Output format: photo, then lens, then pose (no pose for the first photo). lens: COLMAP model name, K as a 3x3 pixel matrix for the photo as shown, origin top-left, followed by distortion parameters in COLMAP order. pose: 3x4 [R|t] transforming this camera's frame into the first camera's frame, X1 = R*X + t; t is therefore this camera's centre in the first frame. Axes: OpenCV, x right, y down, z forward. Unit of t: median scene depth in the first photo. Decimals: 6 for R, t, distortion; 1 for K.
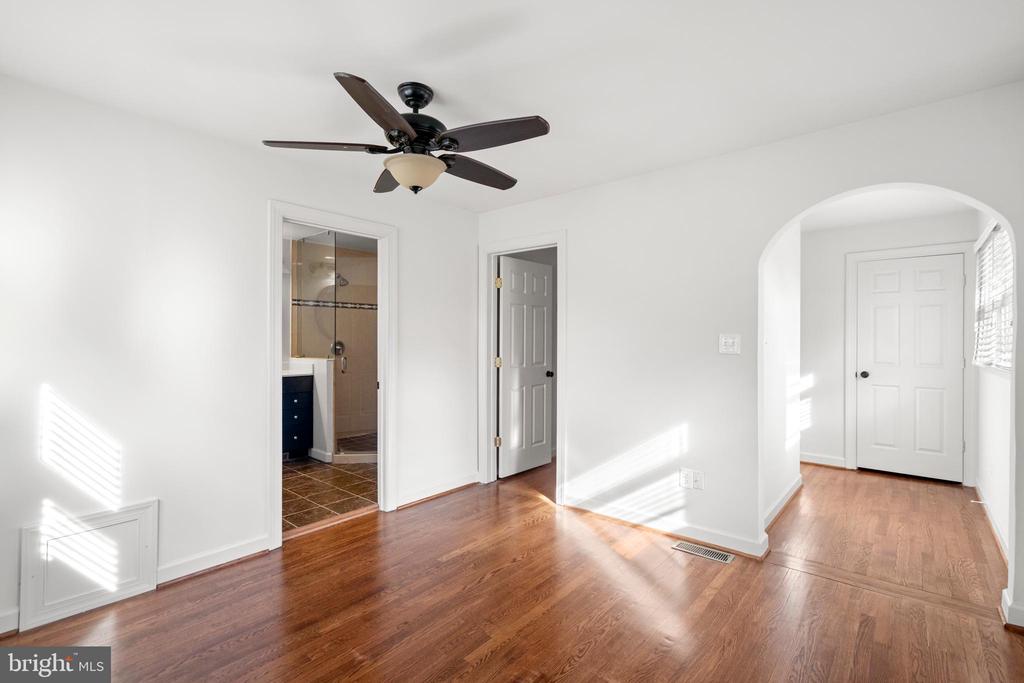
lens RADIAL K [[469.3, 0, 514.0], [0, 469.3, 337.8], [0, 0, 1]] dist [-0.009597, 0.003951]
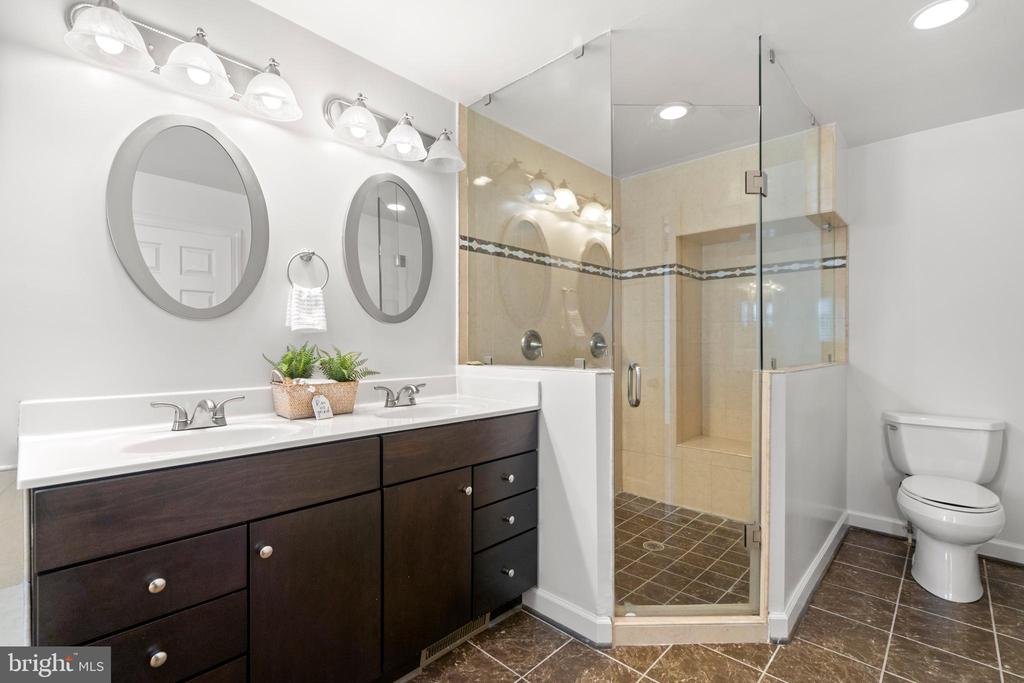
lens RADIAL K [[469.3, 0, 509.7], [0, 469.3, 345.4], [0, 0, 1]] dist [-0.009597, 0.003951]
pose [[0.998637, -0.002953, -0.052116, -0.419711], [0.003172, 0.999986, 0.004138, 0.022015], [0.052103, -0.004298, 0.998632, 0.576731]]
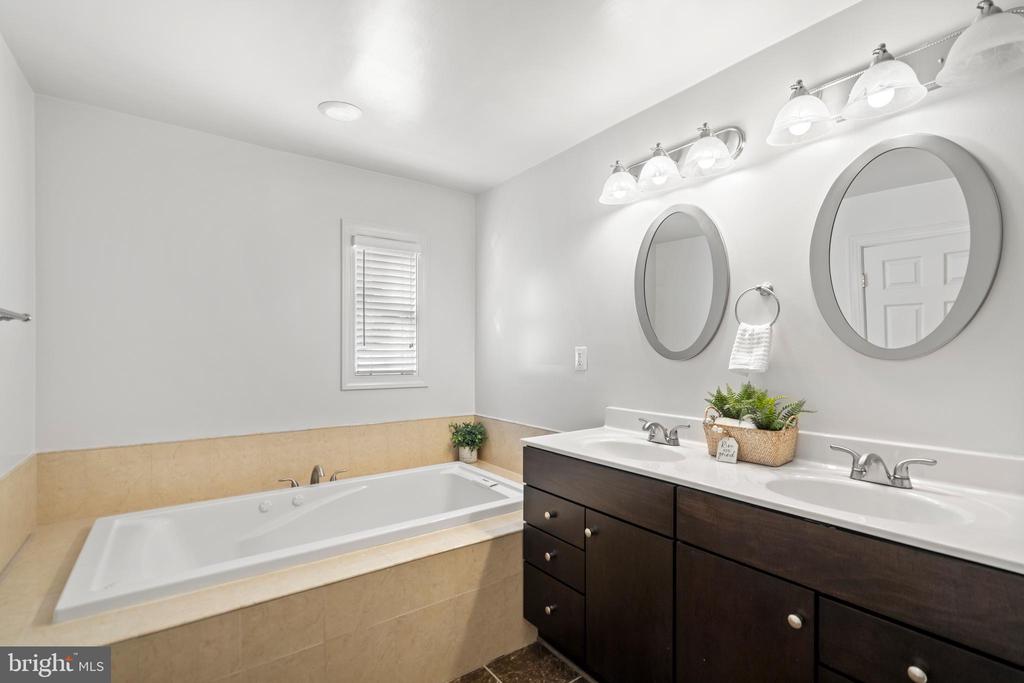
lens RADIAL K [[469.3, 0, 508.9], [0, 469.3, 353.7], [0, 0, 1]] dist [-0.009597, 0.003951]
pose [[-0.247440, 0.001192, -0.968902, -0.220333], [0.005369, 0.999986, -0.000141, -0.000476], [0.968888, -0.005237, -0.247443, 0.831016]]
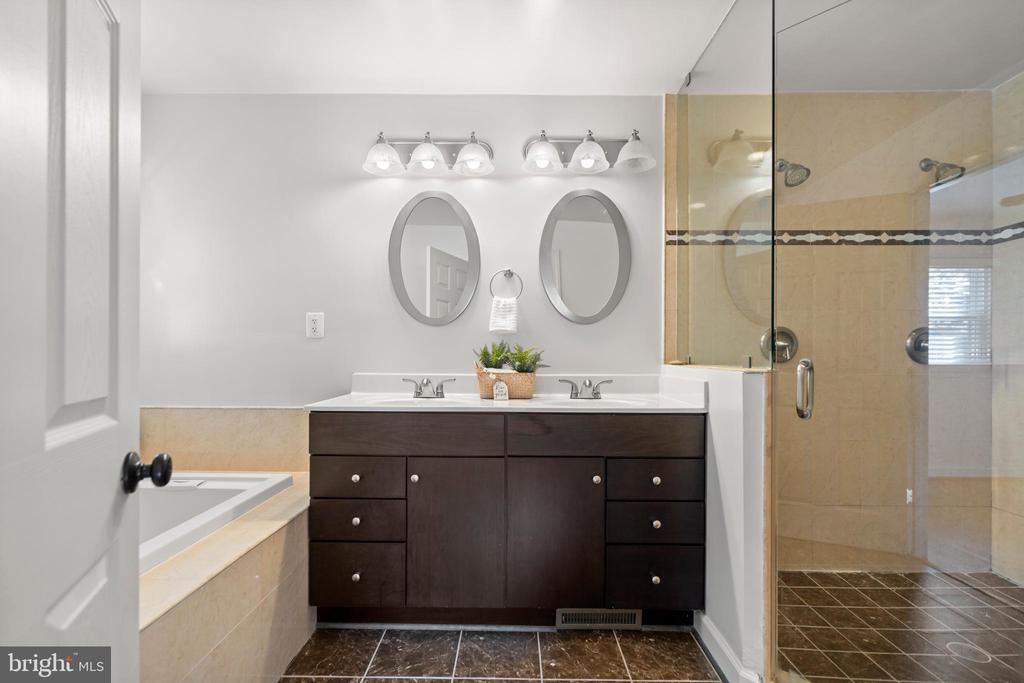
lens RADIAL K [[469.3, 0, 506.6], [0, 469.3, 357.6], [0, 0, 1]] dist [-0.009597, 0.003951]
pose [[0.635657, 0.002290, -0.771968, -0.241781], [0.000148, 0.999995, 0.003088, 0.035085], [0.771972, -0.002077, 0.635654, 0.634899]]
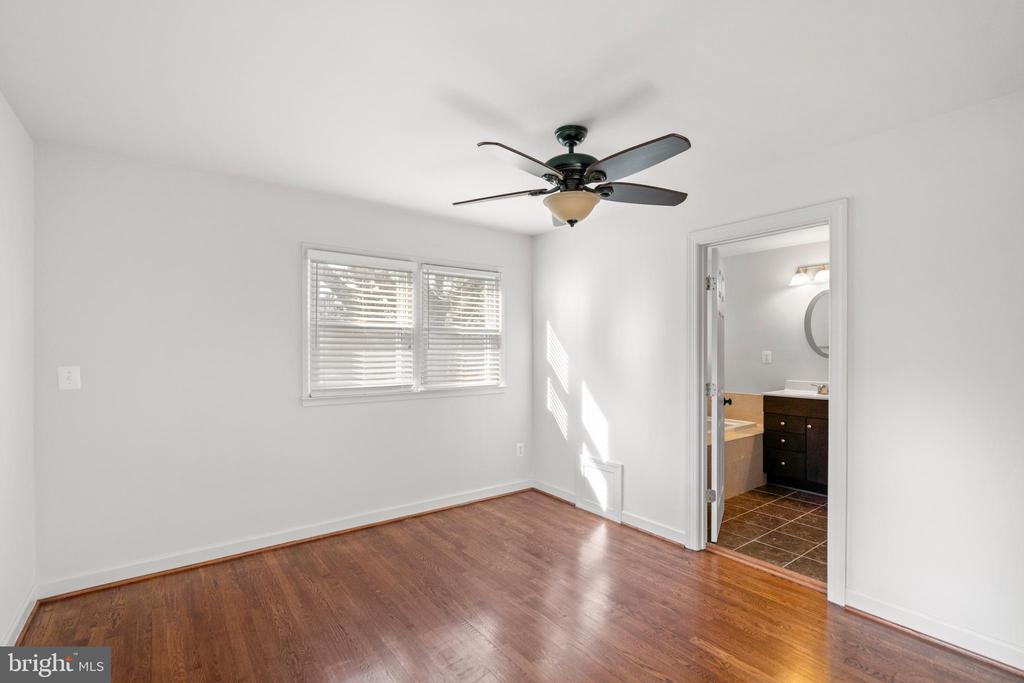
lens RADIAL K [[469.3, 0, 509.8], [0, 469.3, 347.9], [0, 0, 1]] dist [-0.009597, 0.003951]
pose [[-0.218470, -0.005515, -0.975828, 0.371737], [0.000812, 0.999983, -0.005833, -0.009245], [0.975843, -0.002066, -0.218462, 0.466612]]
